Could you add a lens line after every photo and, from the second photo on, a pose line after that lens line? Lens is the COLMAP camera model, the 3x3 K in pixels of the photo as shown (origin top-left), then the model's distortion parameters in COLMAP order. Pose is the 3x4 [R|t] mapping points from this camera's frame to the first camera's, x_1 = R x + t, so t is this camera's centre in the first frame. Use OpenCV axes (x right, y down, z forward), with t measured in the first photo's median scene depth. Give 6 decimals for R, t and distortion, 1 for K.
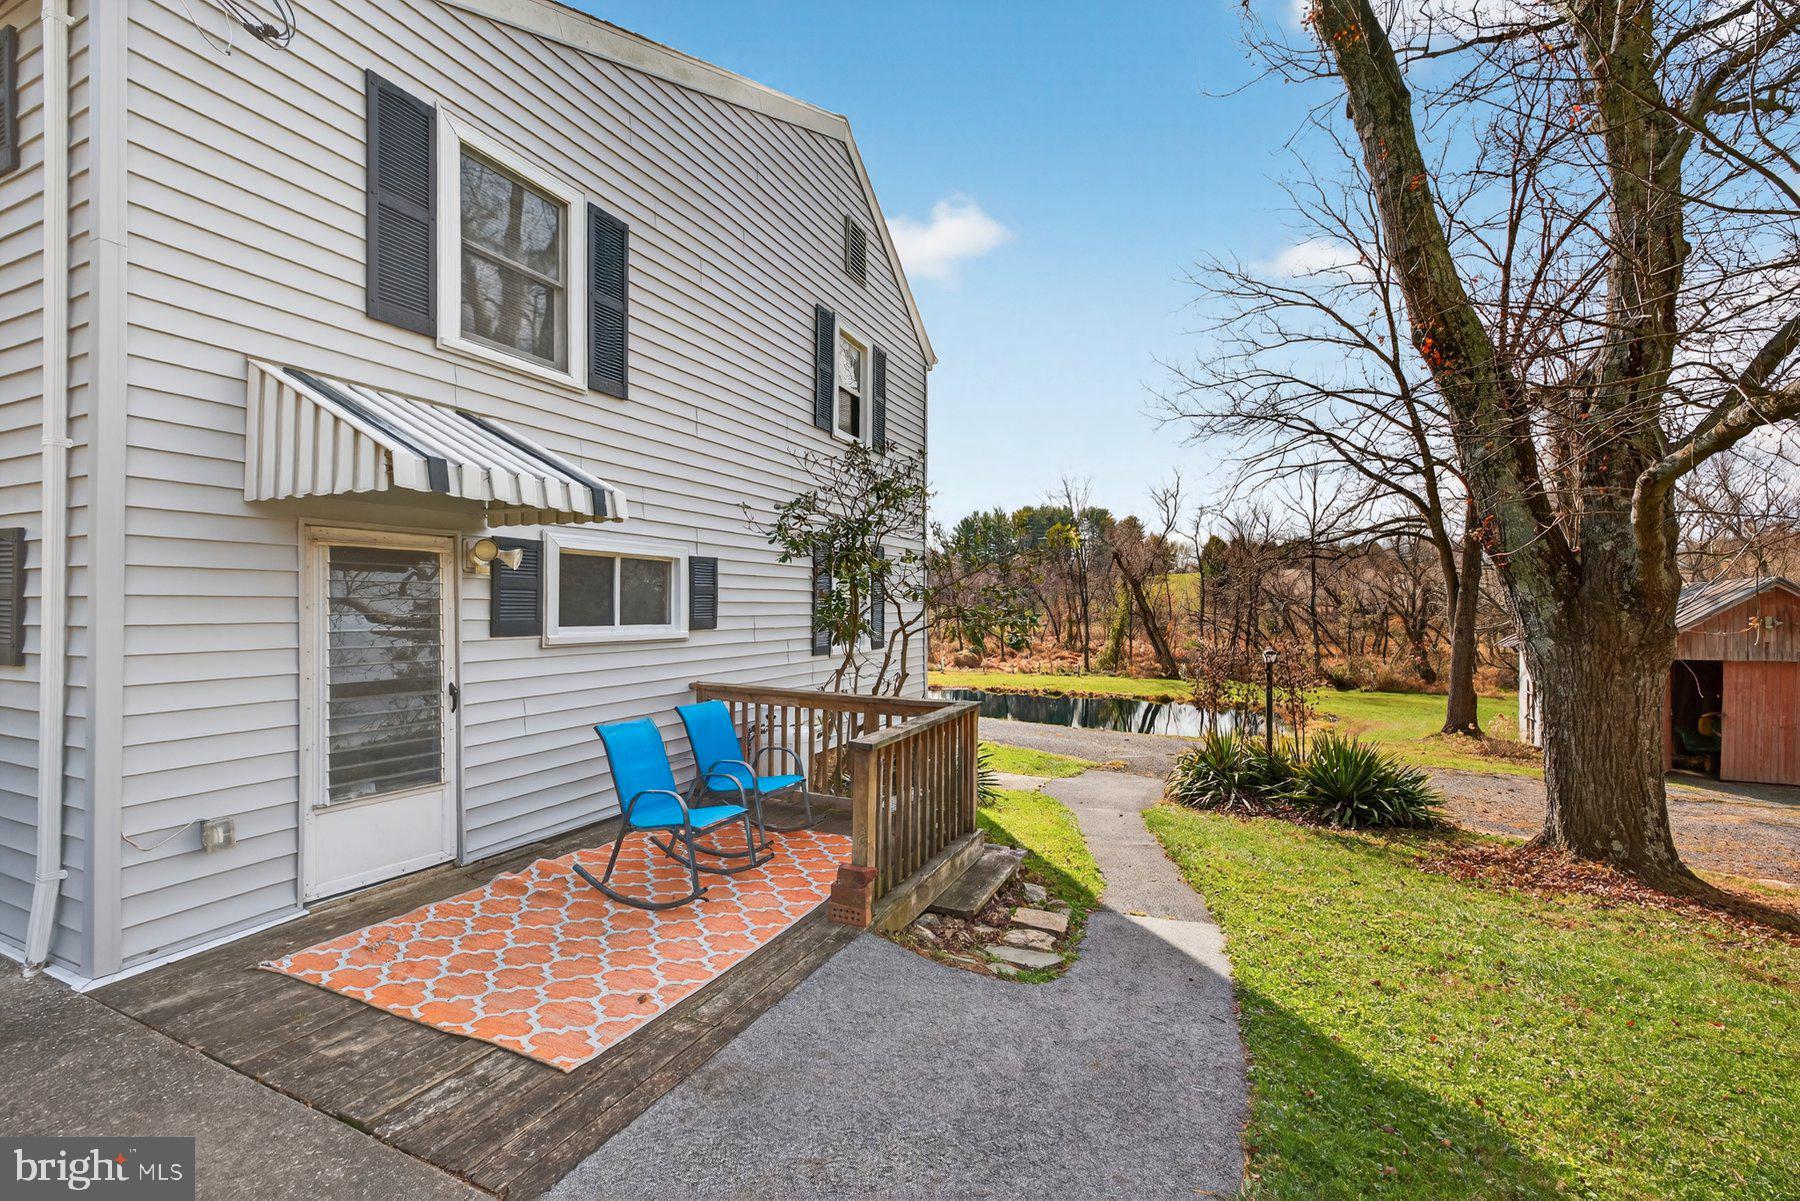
lens RADIAL K [[778.7, 0, 901.6], [0, 778.7, 608.2], [0, 0, 1]] dist [0.008139, 0.000606]
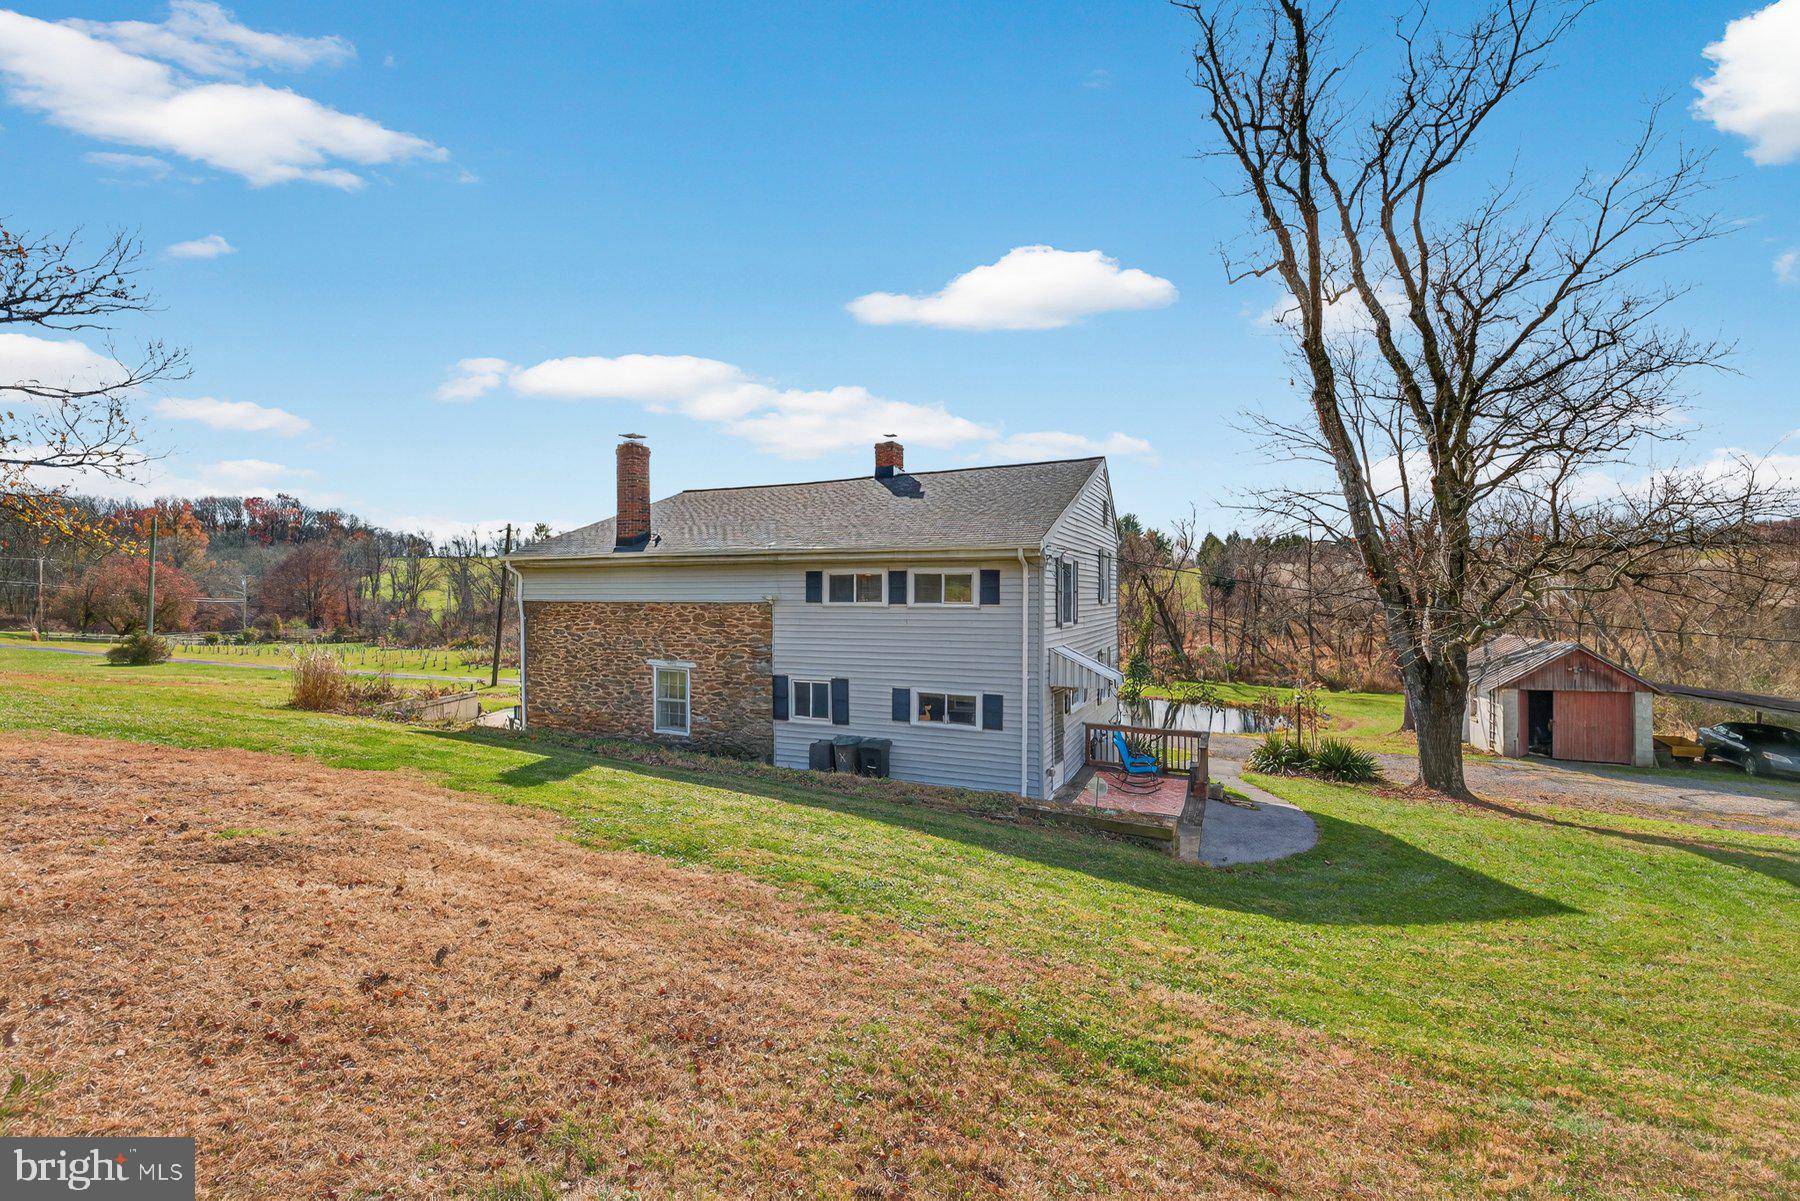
lens RADIAL K [[778.7, 0, 897.9], [0, 778.7, 597.2], [0, 0, 1]] dist [0.008139, 0.000606]
pose [[0.999955, -0.007765, 0.005511, -0.427715], [0.007771, 0.999969, -0.001079, -0.153538], [-0.005503, 0.001122, 0.999984, -0.753522]]
